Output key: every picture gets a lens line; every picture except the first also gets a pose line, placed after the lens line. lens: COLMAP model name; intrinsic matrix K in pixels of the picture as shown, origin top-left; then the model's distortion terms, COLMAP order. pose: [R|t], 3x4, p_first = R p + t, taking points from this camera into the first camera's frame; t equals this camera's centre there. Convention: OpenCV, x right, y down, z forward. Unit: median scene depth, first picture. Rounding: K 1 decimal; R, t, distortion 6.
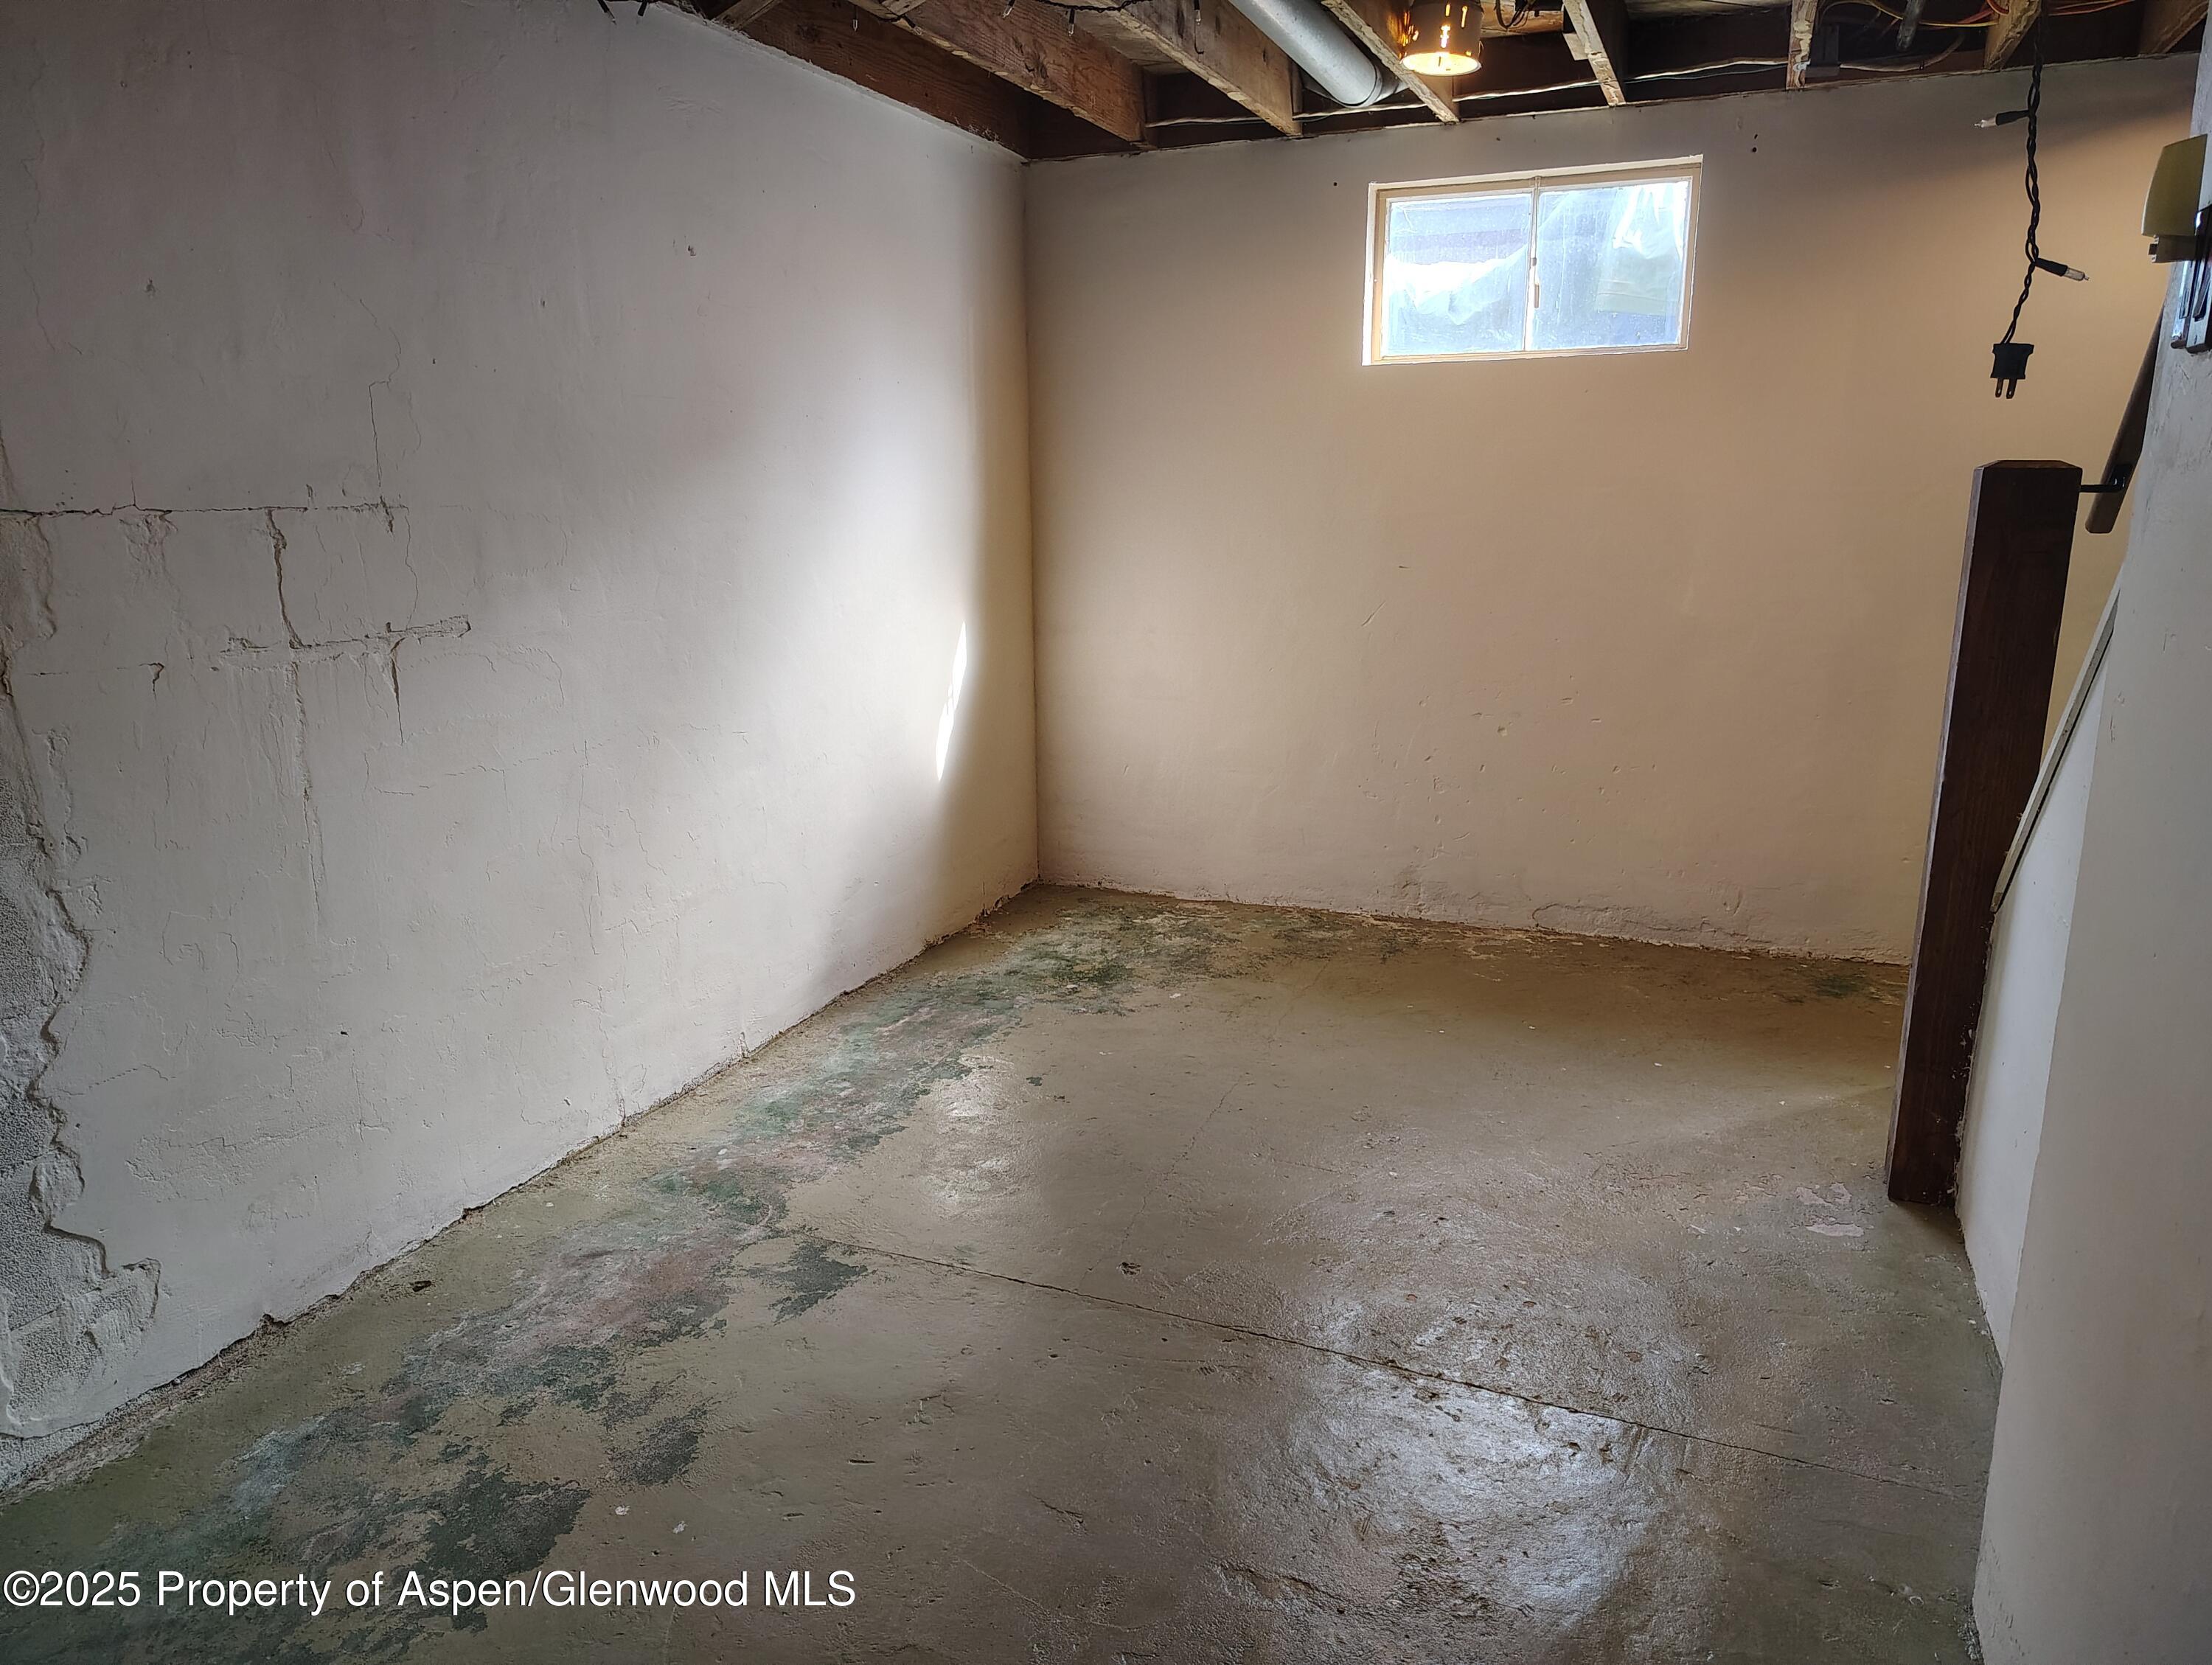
lens RADIAL K [[1537.9, 0, 1103.0], [0, 1537.9, 828.6], [0, 0, 1]] dist [0.036510, -0.030773]
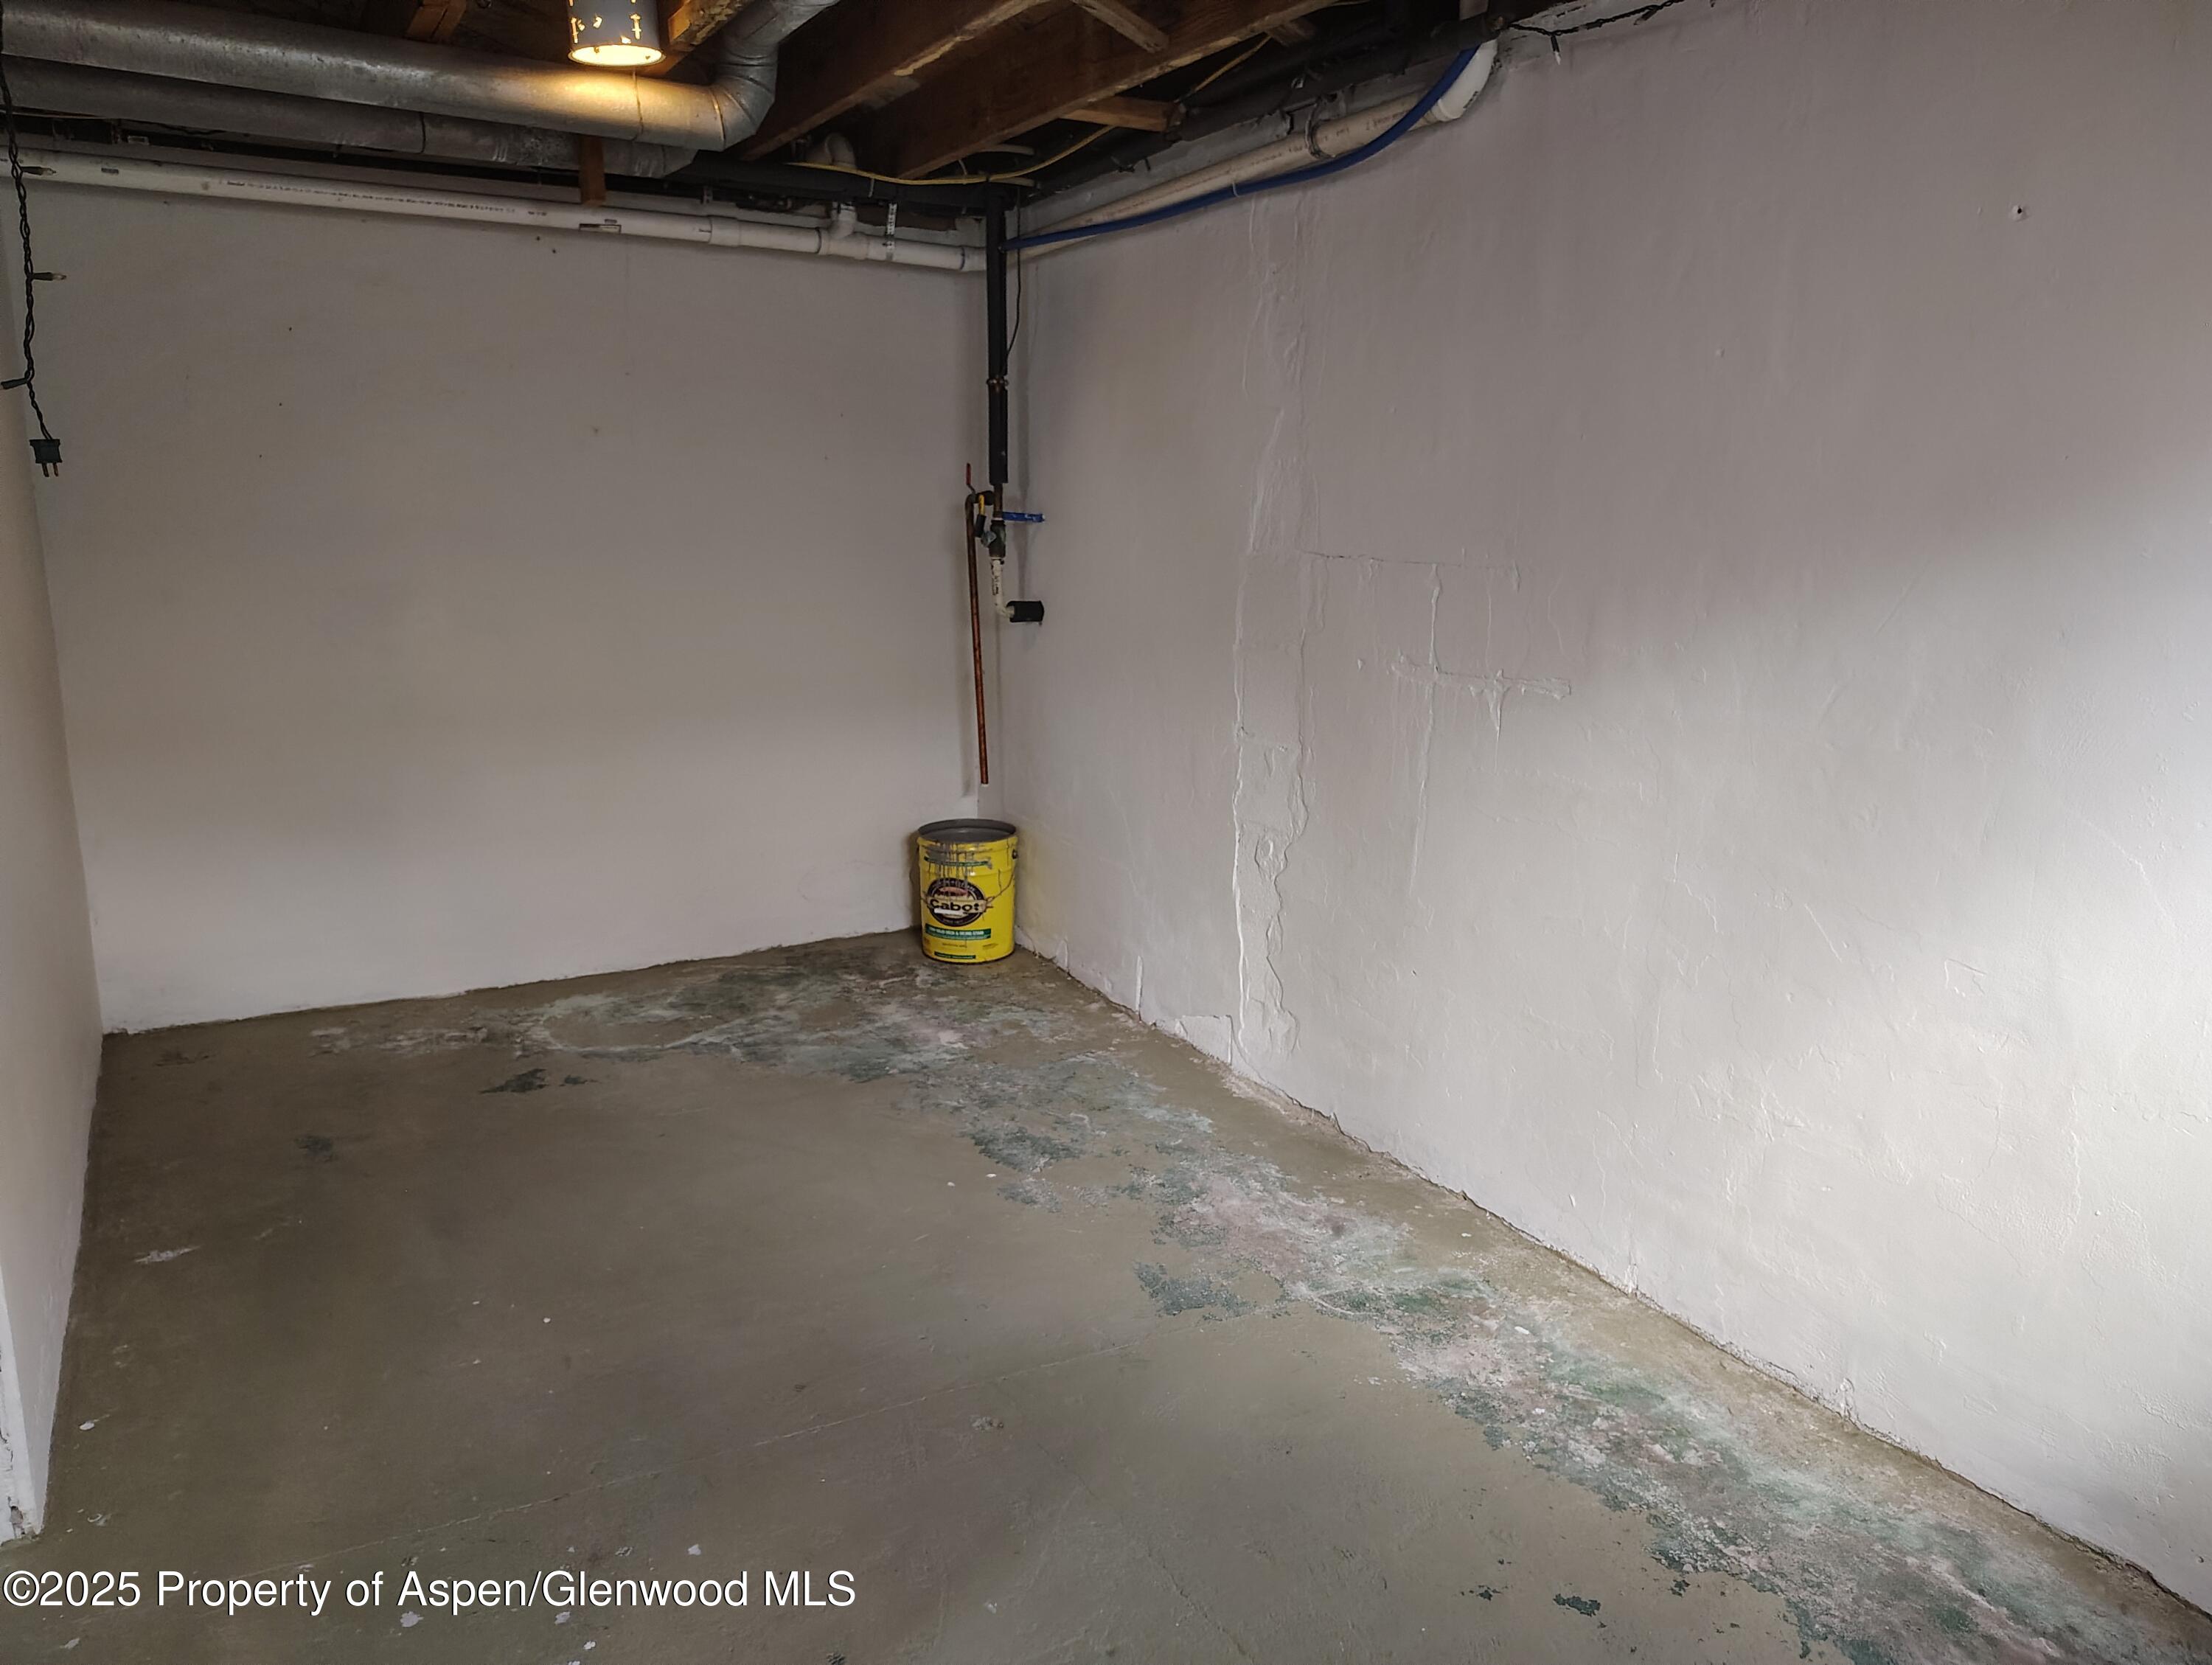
lens RADIAL K [[1537.9, 0, 1104.9], [0, 1537.9, 836.2], [0, 0, 1]] dist [0.036510, -0.030773]
pose [[-0.606615, 0.165305, -0.777620, 0.391817], [-0.193549, 0.918004, 0.346133, -0.223784], [0.771075, 0.360477, -0.524880, 0.885204]]
